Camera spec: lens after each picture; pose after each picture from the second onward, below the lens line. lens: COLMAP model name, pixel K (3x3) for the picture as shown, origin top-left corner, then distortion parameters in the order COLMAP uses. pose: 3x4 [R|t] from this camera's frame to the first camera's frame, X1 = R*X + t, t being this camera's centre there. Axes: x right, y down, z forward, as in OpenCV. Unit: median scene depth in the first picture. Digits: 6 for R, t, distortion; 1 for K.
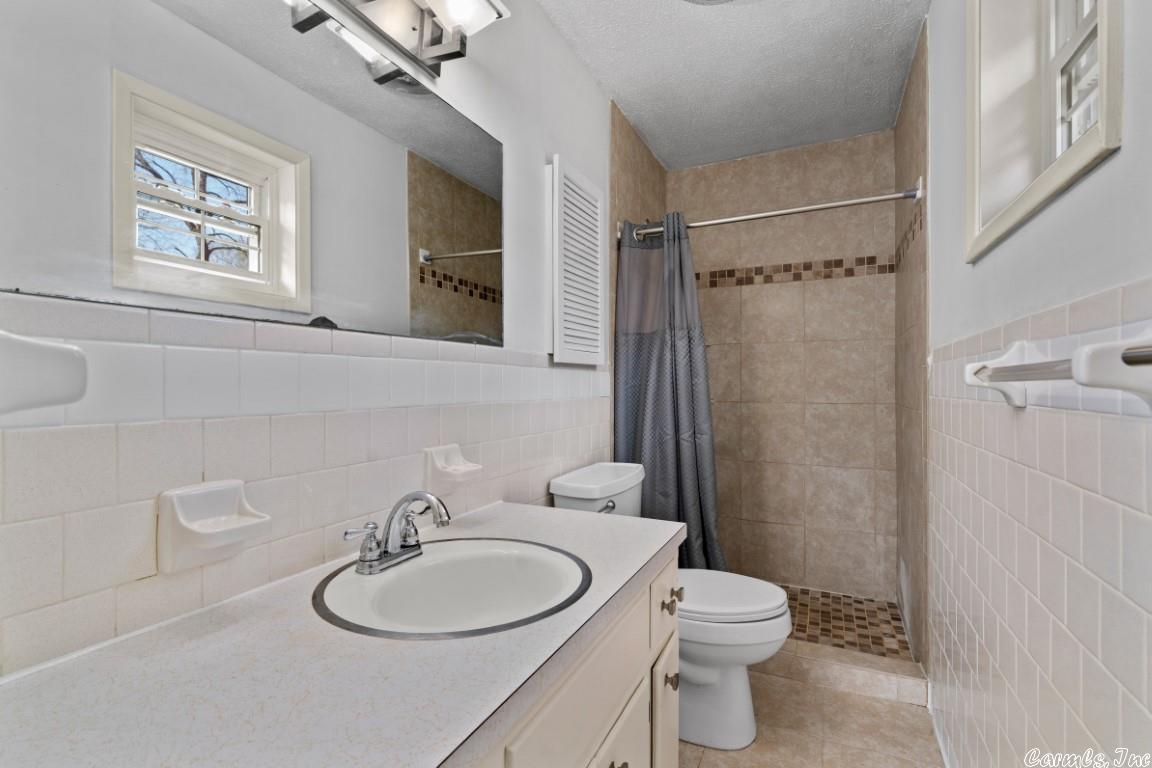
lens RADIAL K [[525.3, 0, 580.7], [0, 525.3, 384.7], [0, 0, 1]] dist [-0.011056, 0.003842]
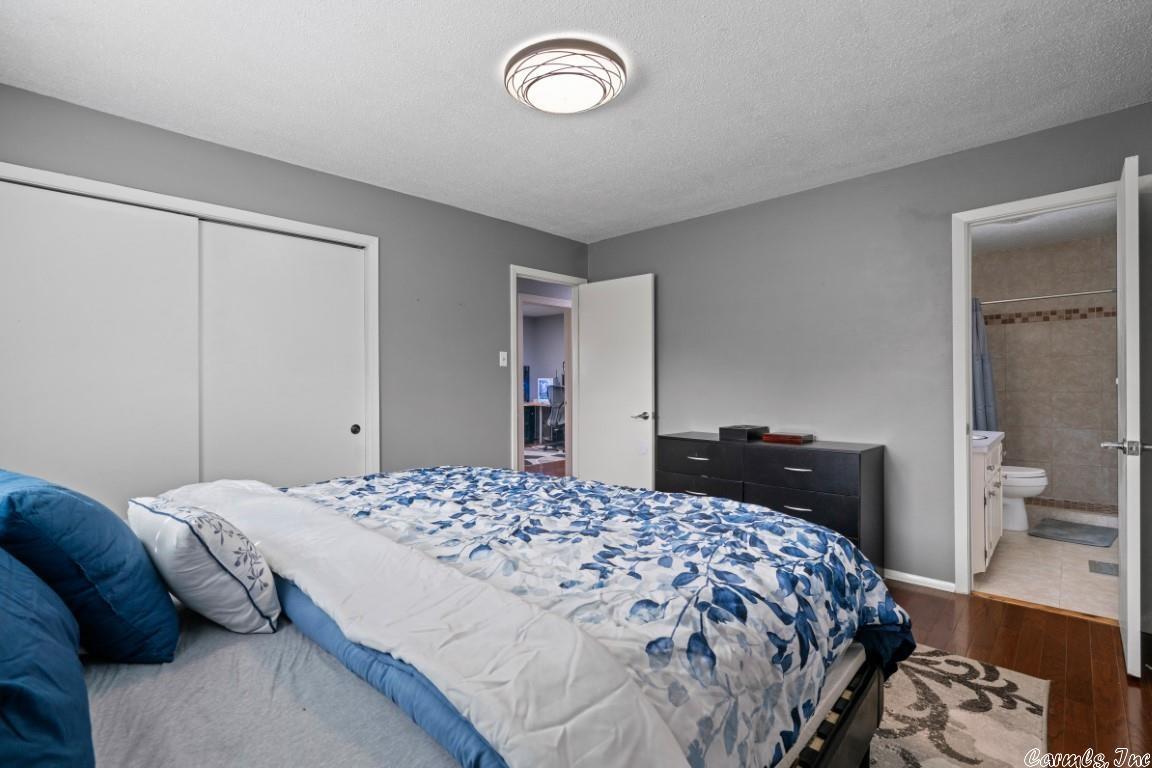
lens RADIAL K [[525.3, 0, 569.9], [0, 525.3, 384.7], [0, 0, 1]] dist [-0.011056, 0.003842]
pose [[0.944997, -0.008210, -0.326976, -0.521882], [0.012595, 0.999857, 0.011295, -0.028893], [0.326837, -0.014792, 0.944965, -1.169400]]
